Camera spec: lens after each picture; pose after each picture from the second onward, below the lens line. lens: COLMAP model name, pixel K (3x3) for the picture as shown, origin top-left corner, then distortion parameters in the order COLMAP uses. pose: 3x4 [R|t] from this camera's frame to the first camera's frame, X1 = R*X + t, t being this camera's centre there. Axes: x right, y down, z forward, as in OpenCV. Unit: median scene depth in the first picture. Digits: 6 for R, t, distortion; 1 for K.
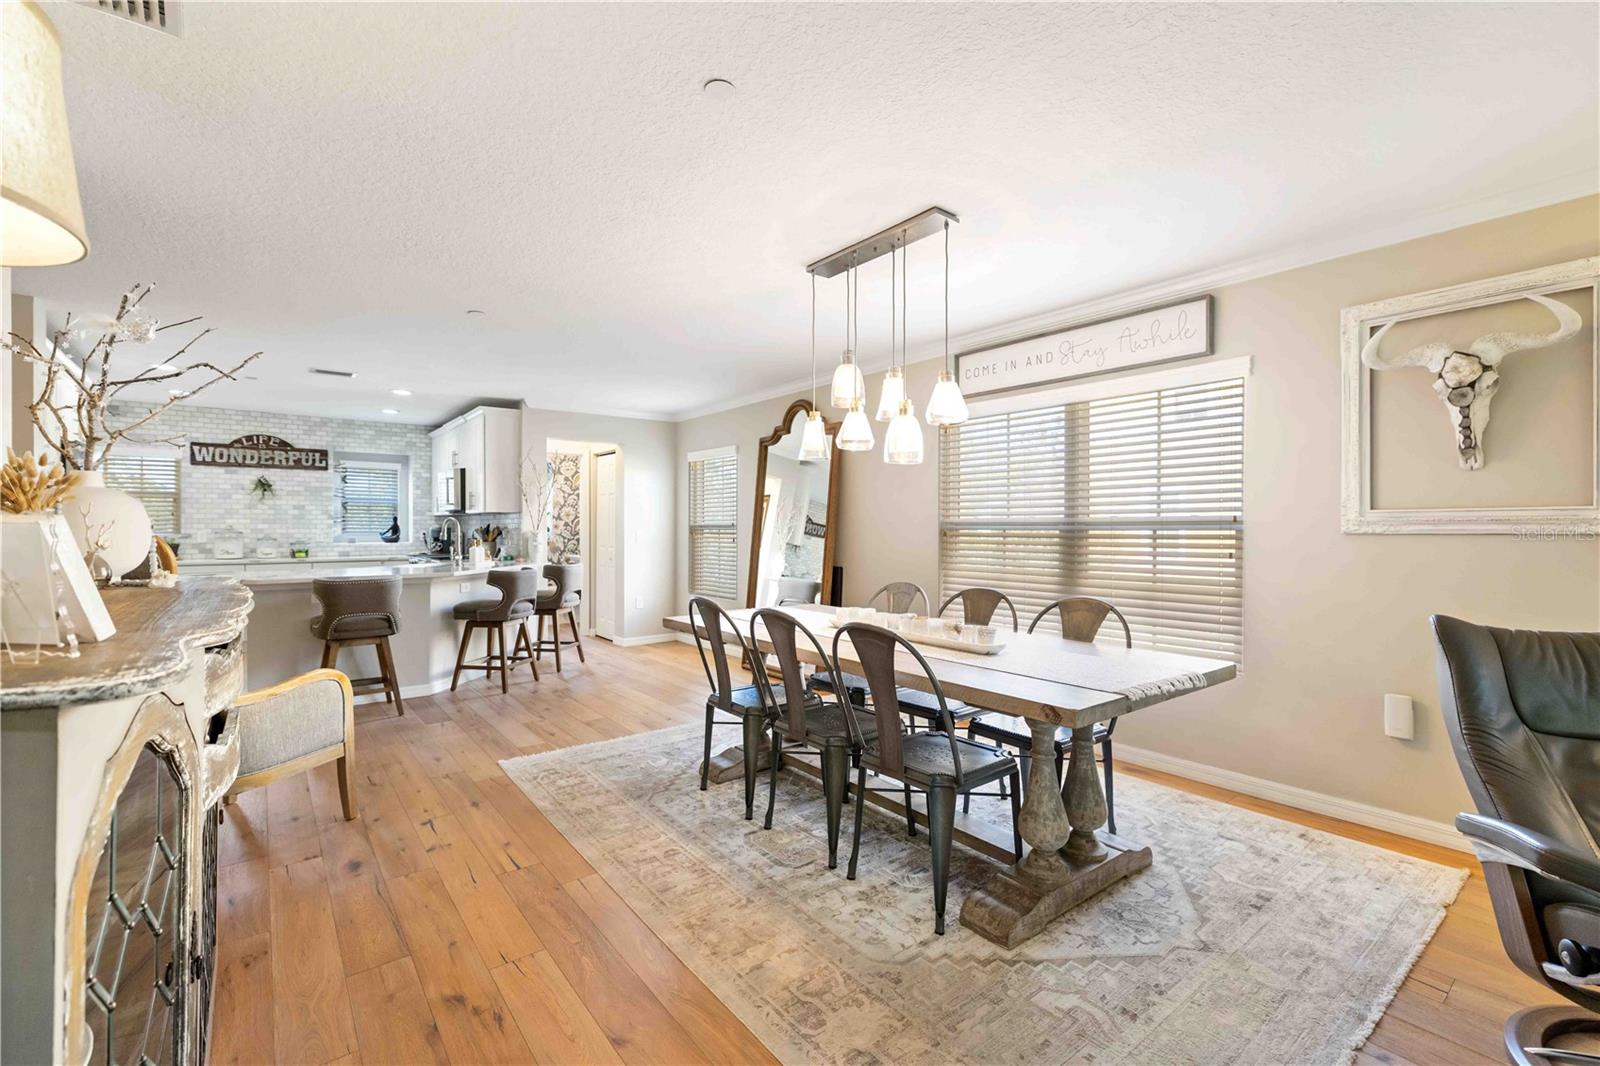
lens RADIAL K [[687.9, 0, 800.0], [0, 687.9, 533.0], [0, 0, 1]] dist [0.000389, 0.000560]
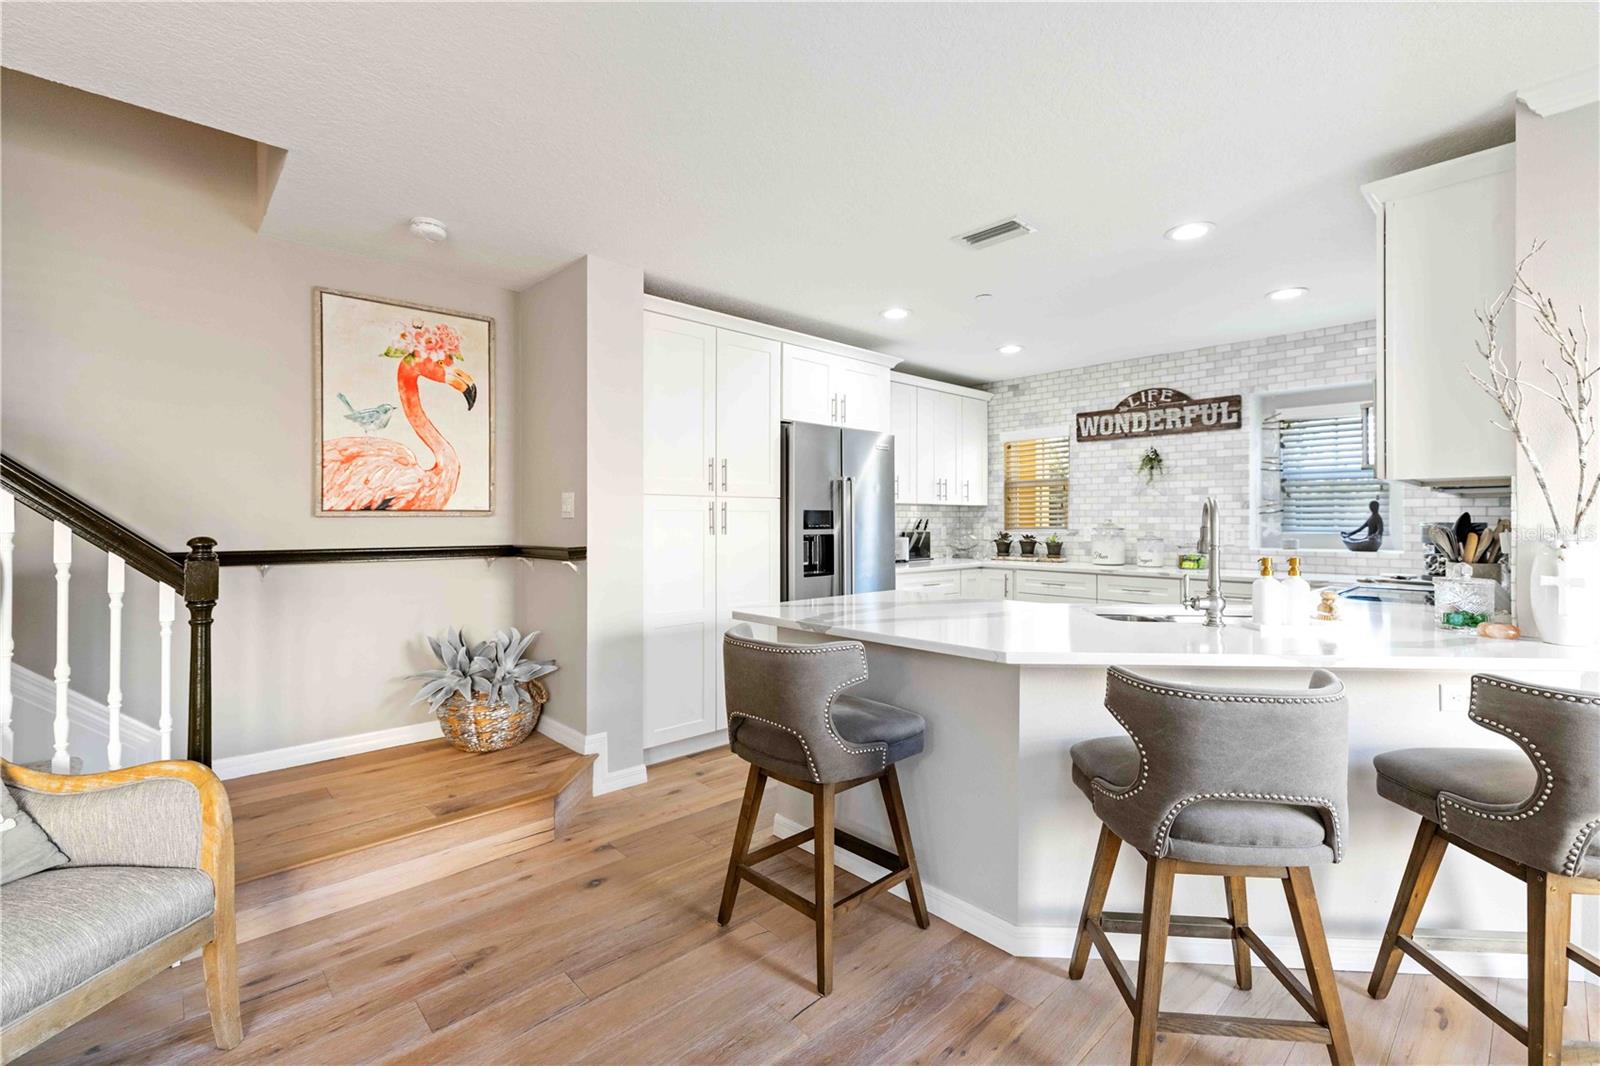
lens RADIAL K [[696.9, 0, 800.8], [0, 696.9, 519.0], [0, 0, 1]] dist [0.000390, 0.000434]
pose [[0.080396, -0.002216, -0.996761, -0.109436], [-0.009076, 0.999954, -0.002955, -0.005697], [0.996722, 0.009284, 0.080372, 0.594659]]
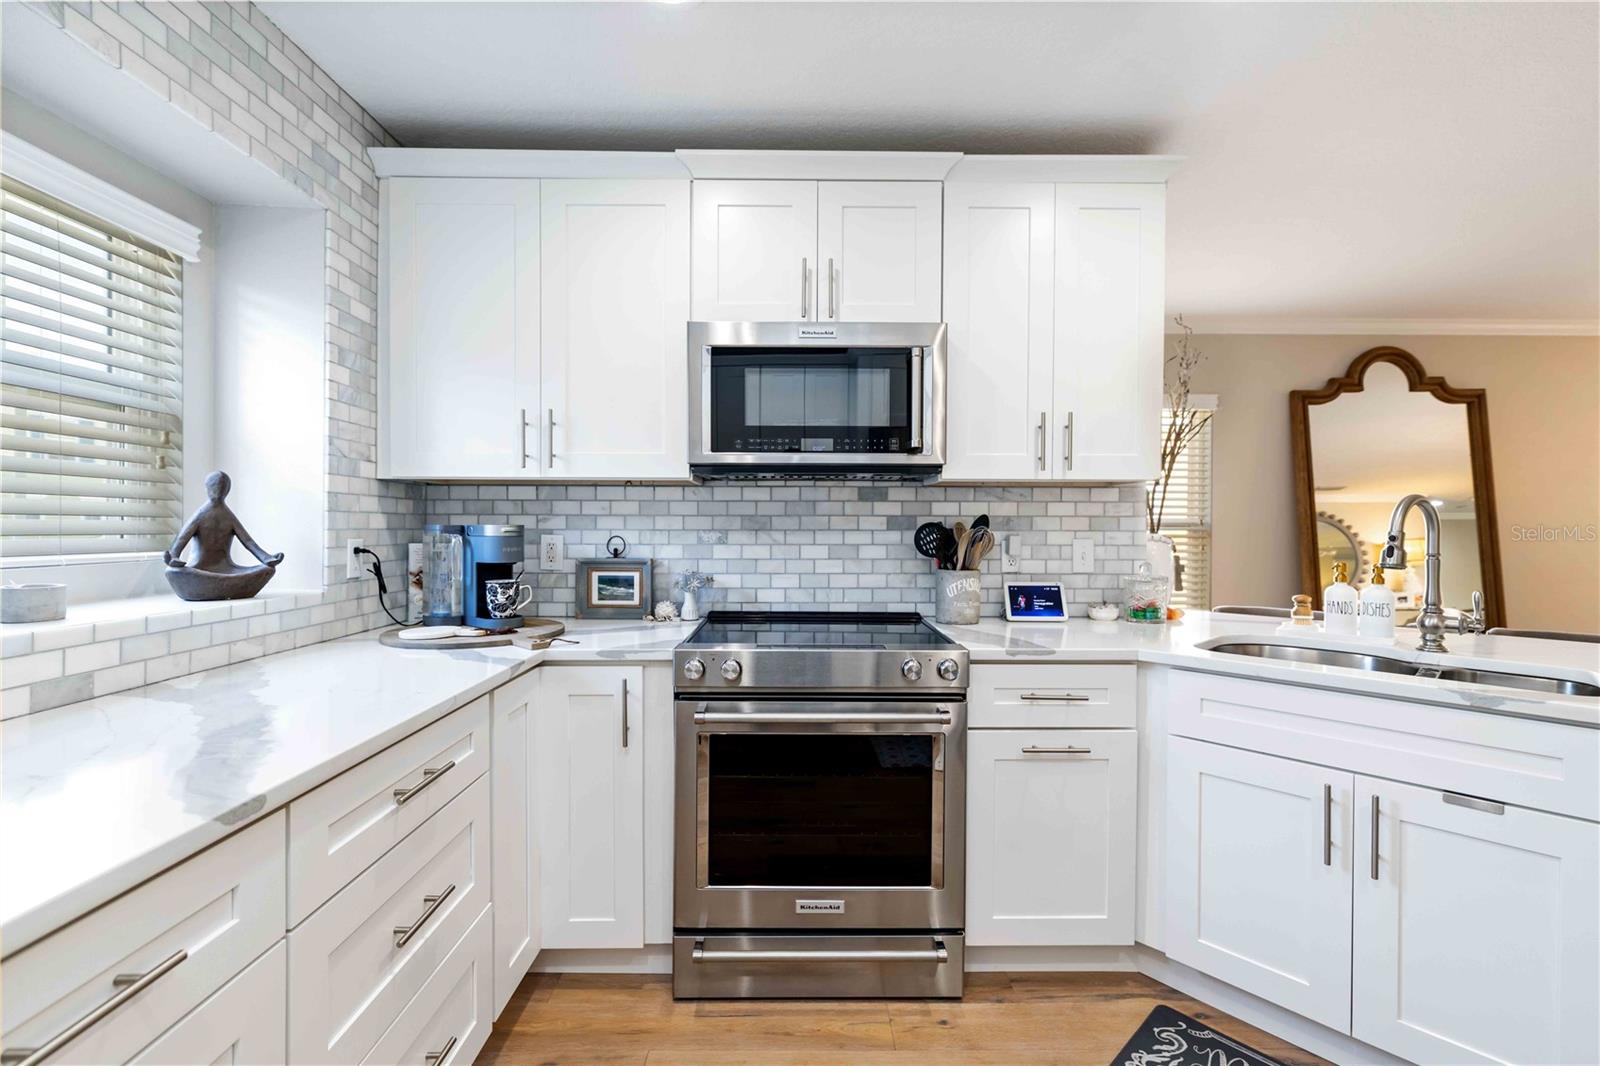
lens RADIAL K [[688.6, 0, 801.1], [0, 688.6, 534.8], [0, 0, 1]] dist [0.001556, 0.000538]
pose [[0.610852, -0.009383, 0.791689, -0.733347], [0.004546, 0.999955, 0.008343, -0.006711], [-0.791732, -0.001497, 0.610867, 0.826843]]
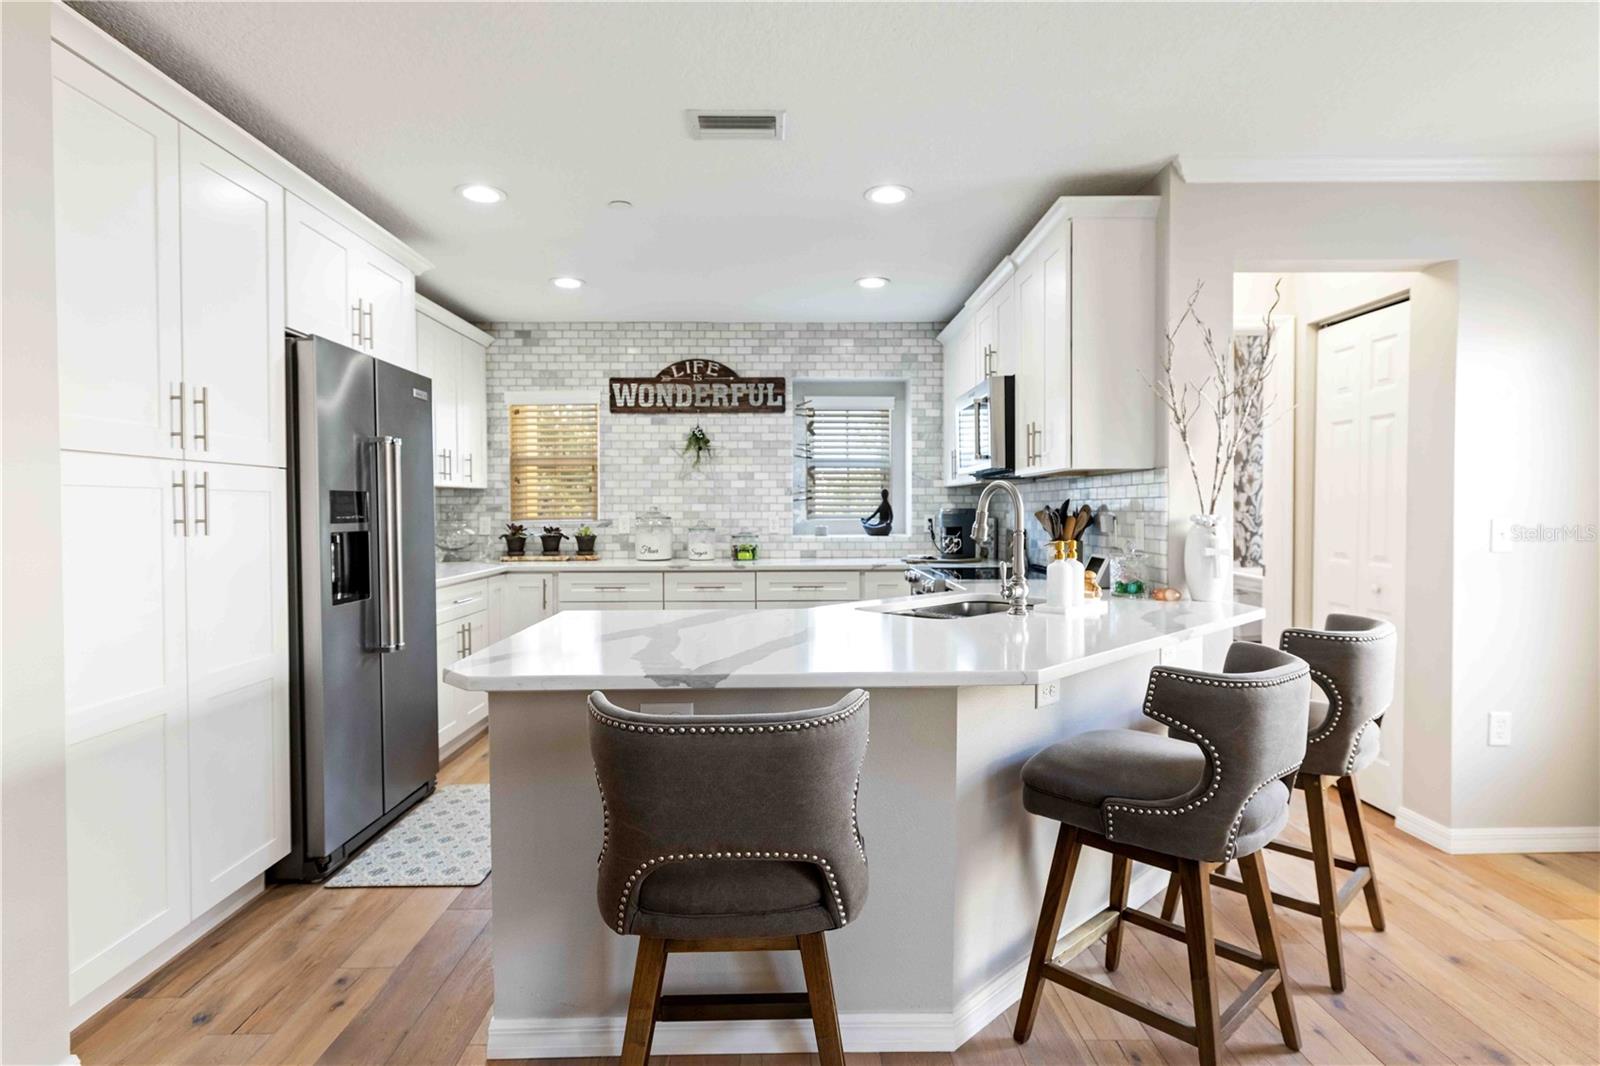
lens RADIAL K [[829.5, 0, 797.5], [0, 829.5, 522.9], [0, 0, 1]] dist [0.001724, 0.000259]
pose [[0.794413, 0.006540, -0.607342, -0.259622], [-0.001076, 0.999956, 0.009360, -0.003148], [0.607377, -0.006782, 0.794385, 0.466226]]
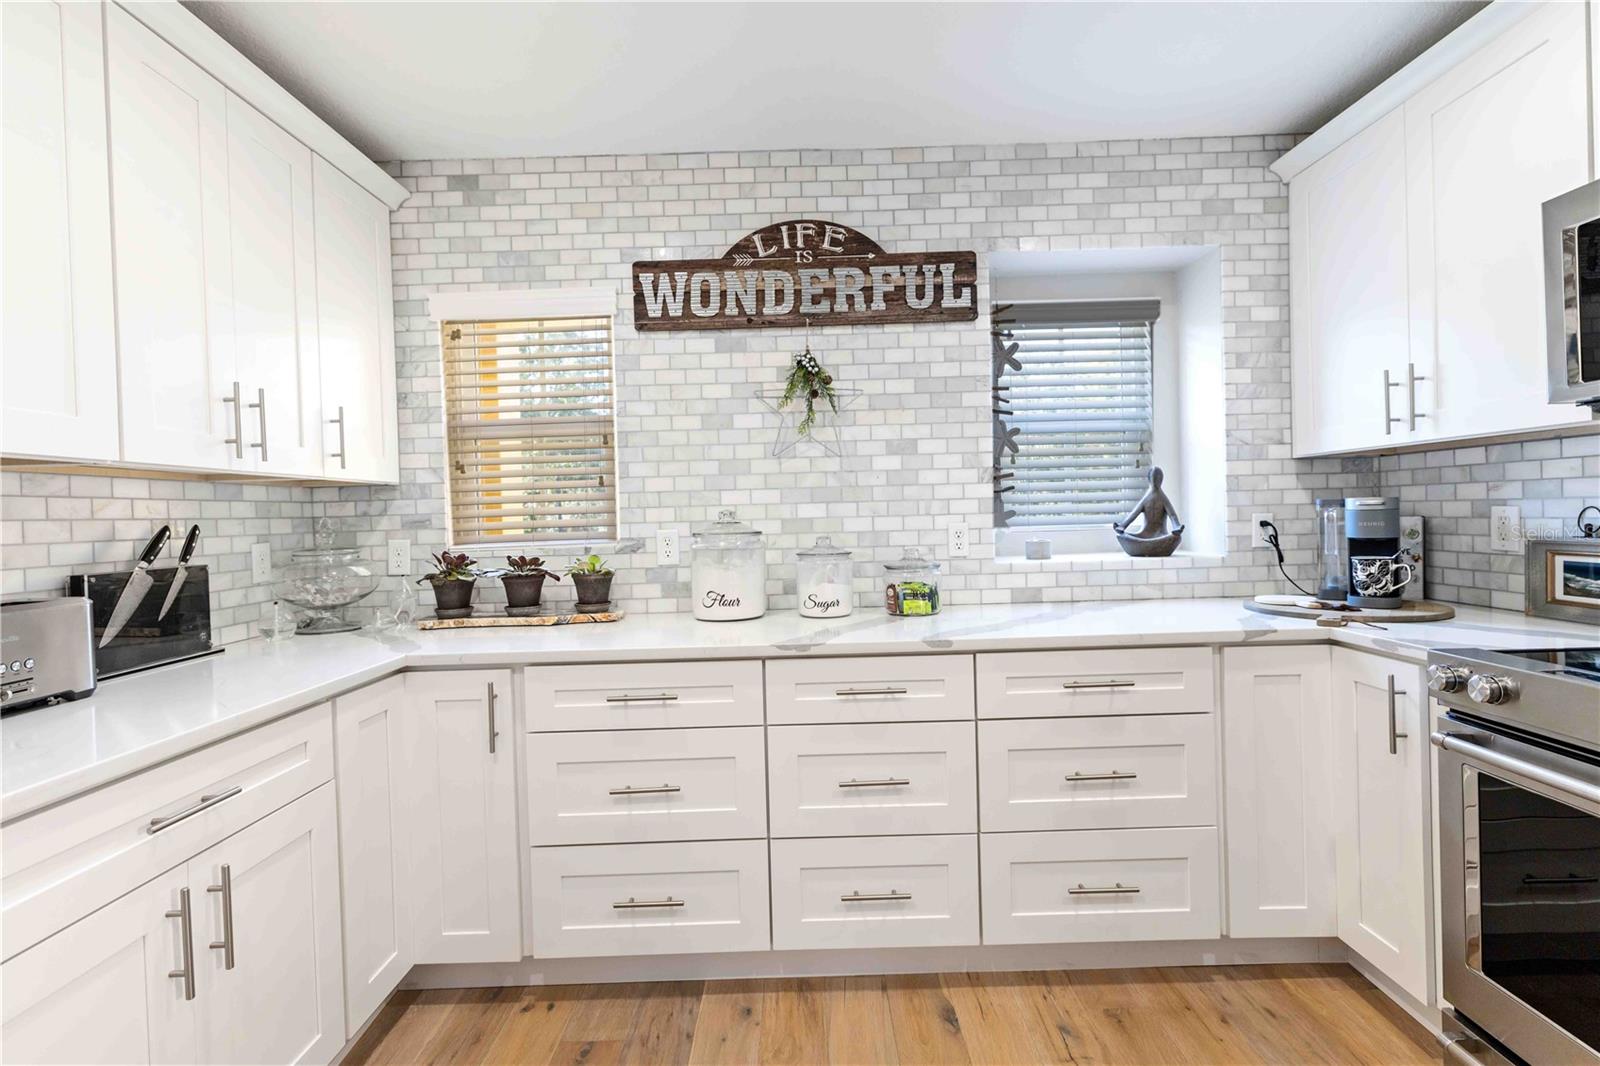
lens RADIAL K [[741.6, 0, 799.5], [0, 741.6, 523.2], [0, 0, 1]] dist [-0.000647, 0.002011]
pose [[0.783746, -0.017293, -0.620840, -0.577513], [0.024417, 0.999697, 0.002978, -0.005354], [0.620601, -0.017493, 0.783932, 0.734777]]
